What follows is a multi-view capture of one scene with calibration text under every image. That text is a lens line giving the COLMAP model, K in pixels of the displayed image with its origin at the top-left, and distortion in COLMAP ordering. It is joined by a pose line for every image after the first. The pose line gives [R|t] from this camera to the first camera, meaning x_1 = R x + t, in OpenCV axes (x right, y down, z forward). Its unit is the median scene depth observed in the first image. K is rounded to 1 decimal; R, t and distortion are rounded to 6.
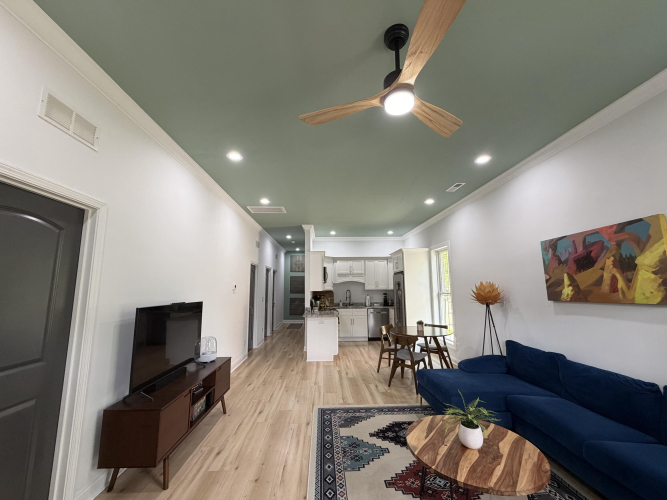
lens RADIAL K [[266.0, 0, 333.5], [0, 266.0, 250.0], [0, 0, 1]] dist [-0.000601, -0.000050]
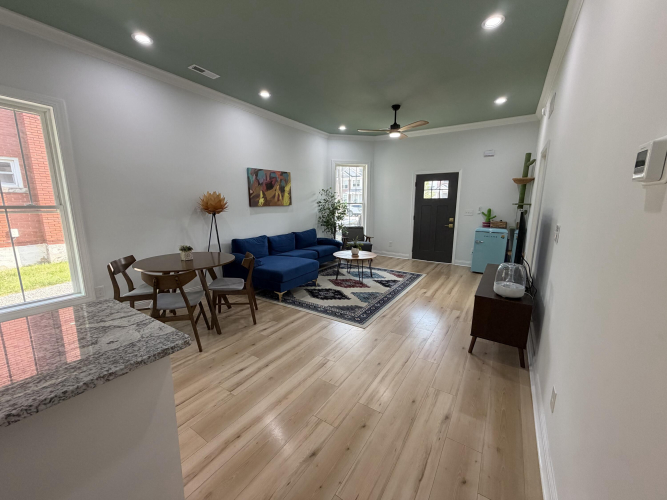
lens RADIAL K [[266.0, 0, 333.5], [0, 266.0, 250.0], [0, 0, 1]] dist [-0.000601, -0.000050]
pose [[-0.813792, -0.097440, 0.572929, -0.297208], [-0.079080, 0.995241, 0.056938, 0.176572], [-0.575750, 0.001029, -0.817625, 1.119780]]
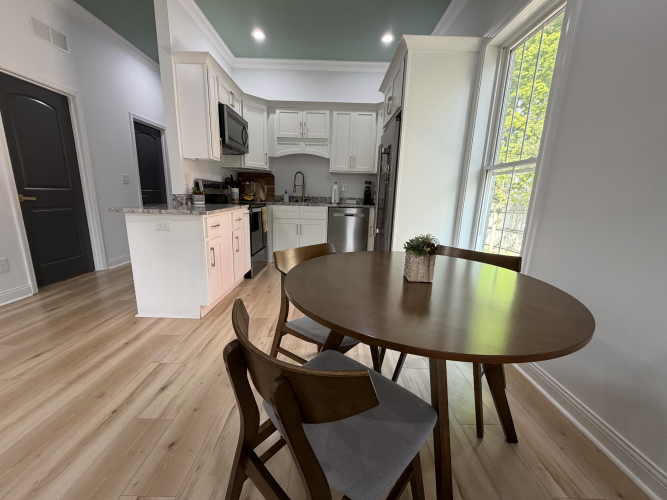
lens RADIAL K [[266.0, 0, 333.5], [0, 266.0, 250.0], [0, 0, 1]] dist [-0.000601, -0.000050]
pose [[0.998587, 0.044850, -0.028492, 0.218032], [-0.032559, 0.940240, 0.338951, 0.170407], [0.041991, -0.337545, 0.940372, 0.660372]]
